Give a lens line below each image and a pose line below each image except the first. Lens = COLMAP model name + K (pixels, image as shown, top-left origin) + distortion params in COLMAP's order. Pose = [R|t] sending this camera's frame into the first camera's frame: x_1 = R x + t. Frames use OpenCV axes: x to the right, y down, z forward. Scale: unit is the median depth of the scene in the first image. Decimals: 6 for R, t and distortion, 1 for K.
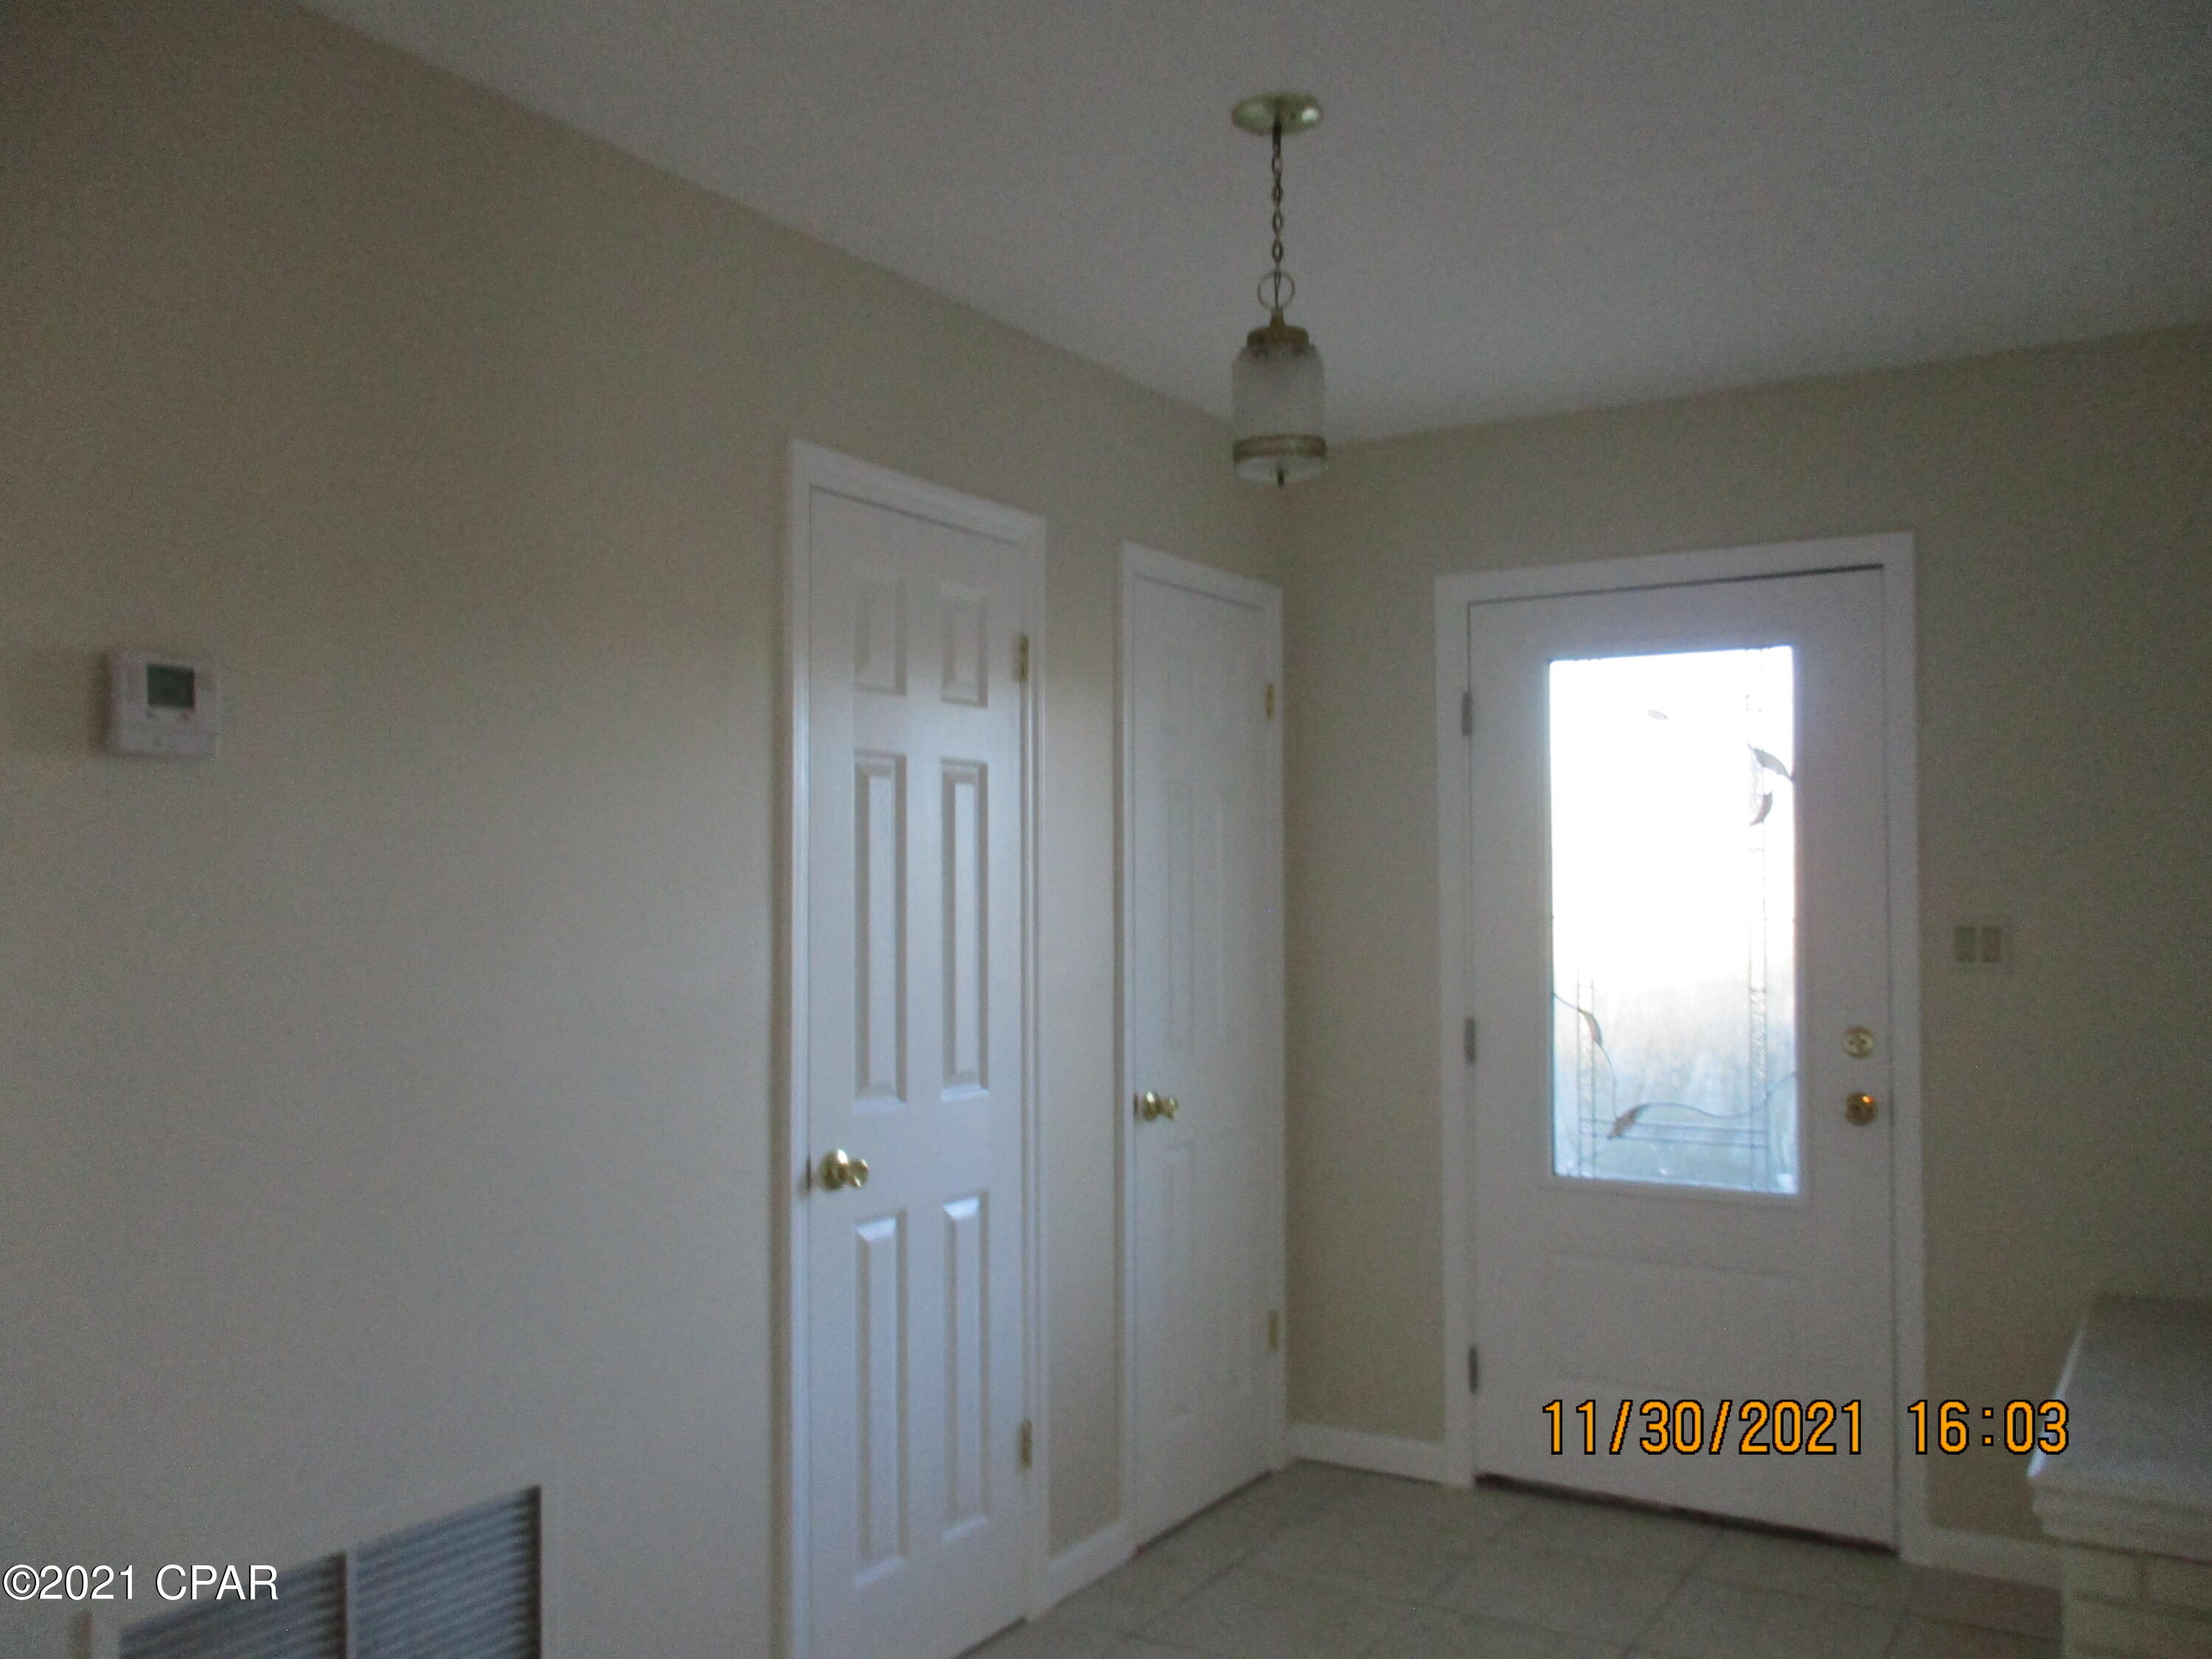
lens RADIAL K [[1833.8, 0, 1106.0], [0, 1833.8, 829.5], [0, 0, 1]] dist [-0.032964, 0.015111]
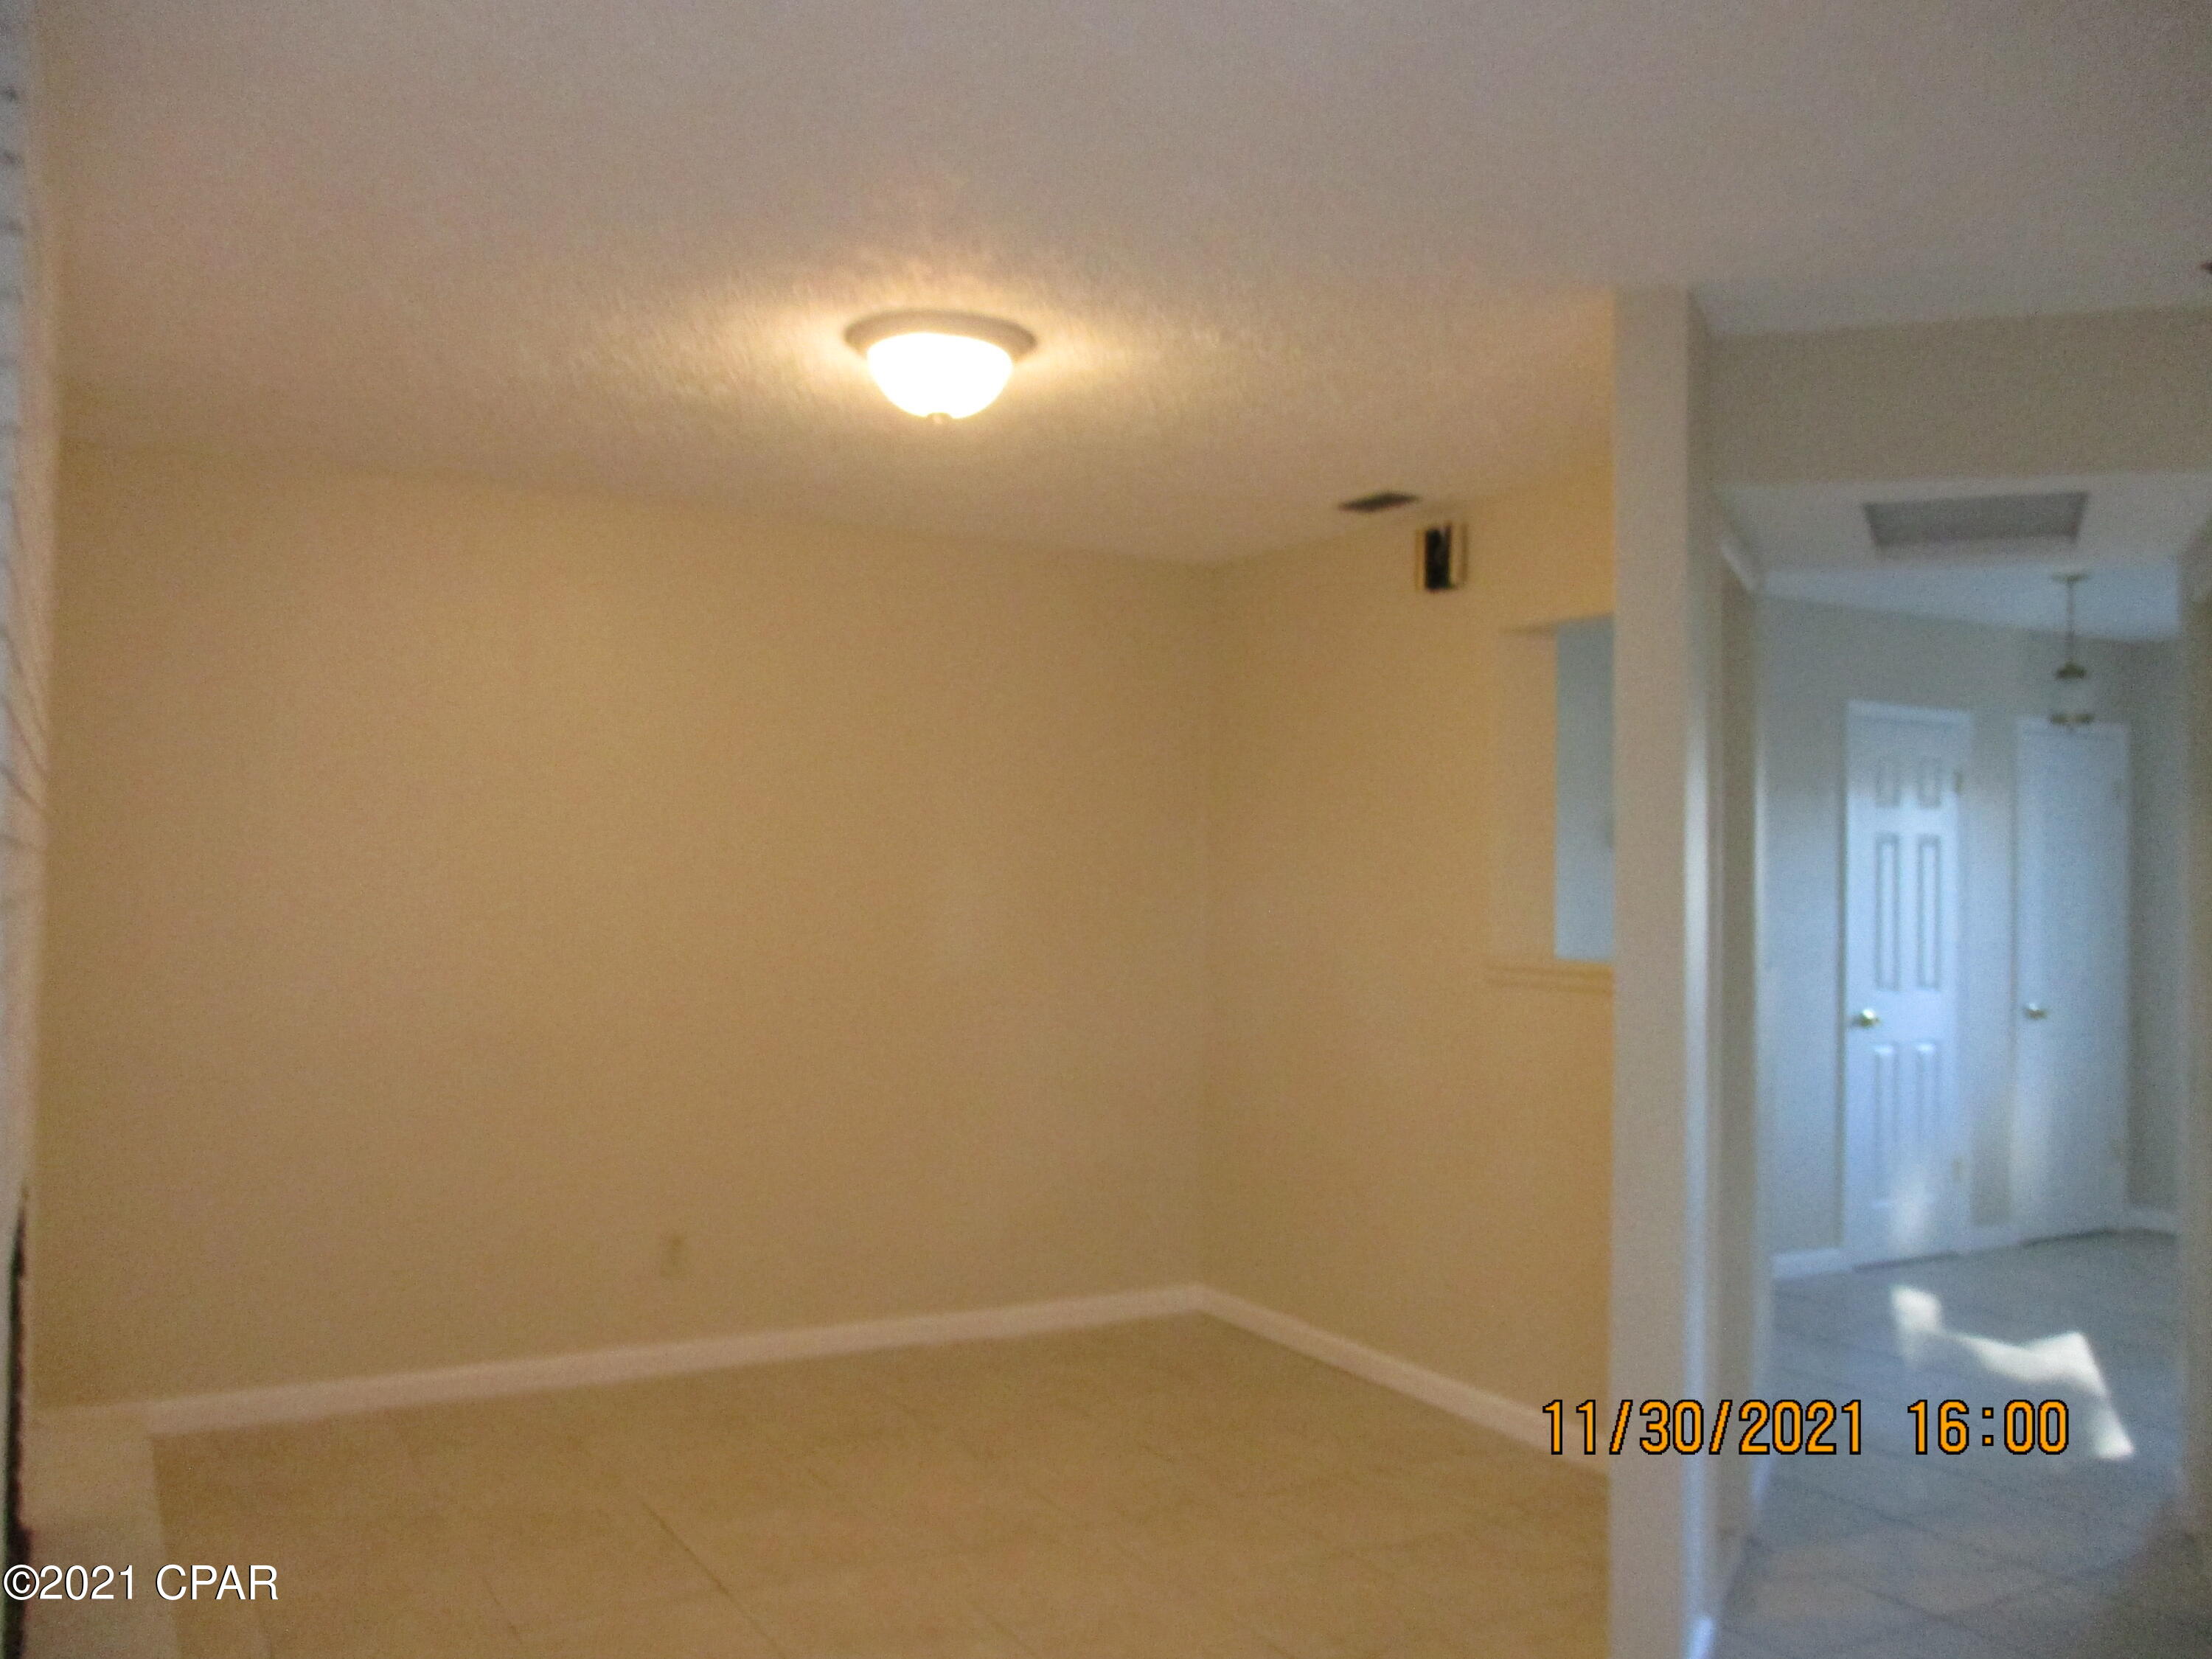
lens RADIAL K [[1697.7, 0, 1108.0], [0, 1697.7, 887.9], [0, 0, 1]] dist [-0.028913, 0.002319]
pose [[0.864343, 0.008519, -0.502831, 0.084125], [0.006711, 0.999572, 0.028470, -0.039636], [0.502859, -0.027983, 0.863916, -1.171432]]
